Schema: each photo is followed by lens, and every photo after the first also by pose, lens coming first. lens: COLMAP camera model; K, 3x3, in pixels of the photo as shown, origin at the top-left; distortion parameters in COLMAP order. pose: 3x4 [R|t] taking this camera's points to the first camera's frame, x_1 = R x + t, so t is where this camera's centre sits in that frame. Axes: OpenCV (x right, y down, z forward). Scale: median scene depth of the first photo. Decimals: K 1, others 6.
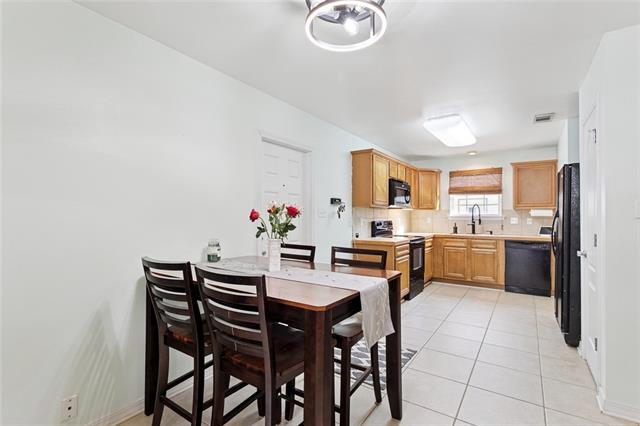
lens RADIAL K [[299.8, 0, 321.5], [0, 299.8, 213.4], [0, 0, 1]] dist [0.006268, 0.001054]
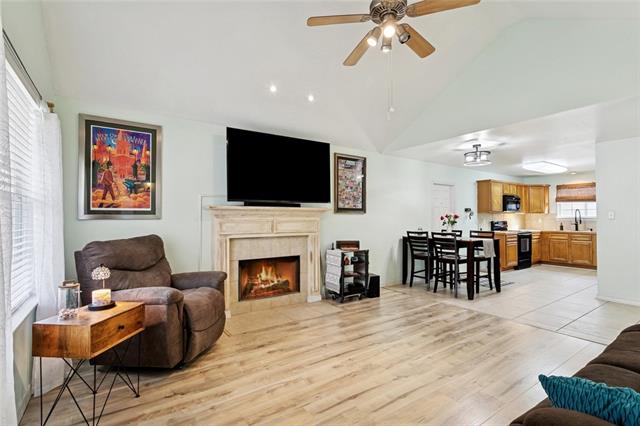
lens RADIAL K [[299.8, 0, 317.3], [0, 299.8, 215.9], [0, 0, 1]] dist [0.006268, 0.001054]
pose [[0.930438, -0.004946, -0.366416, -0.103441], [0.005874, 0.999982, 0.001419, -0.009466], [0.366403, -0.003473, 0.930450, -0.800777]]
